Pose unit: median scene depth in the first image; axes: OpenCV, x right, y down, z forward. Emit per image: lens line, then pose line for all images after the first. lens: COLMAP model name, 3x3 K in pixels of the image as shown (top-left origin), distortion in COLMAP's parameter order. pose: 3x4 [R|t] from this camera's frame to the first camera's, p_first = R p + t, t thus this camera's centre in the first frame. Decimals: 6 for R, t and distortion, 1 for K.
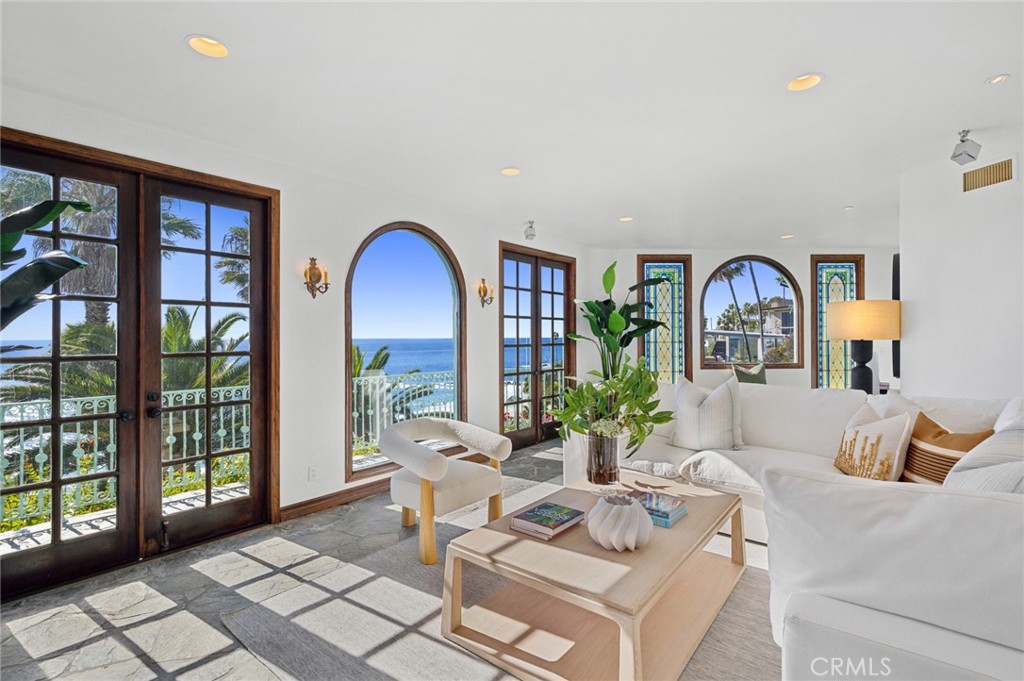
lens RADIAL K [[489.3, 0, 513.9], [0, 489.3, 328.3], [0, 0, 1]] dist [0.000331, -0.000074]
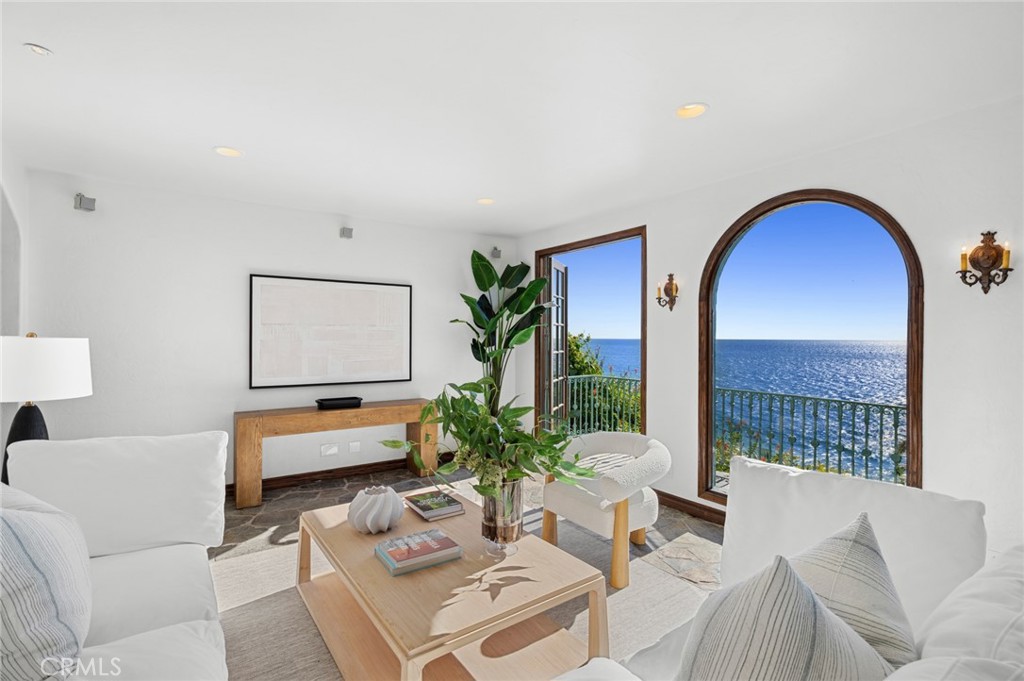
lens RADIAL K [[470.2, 0, 512.0], [0, 470.2, 340.5], [0, 0, 1]] dist [0.001761, 0.000254]
pose [[-0.265027, 0.003095, -0.964236, 1.207607], [0.002089, 0.999994, 0.002636, 0.002395], [0.964239, -0.001316, -0.265032, 1.631588]]
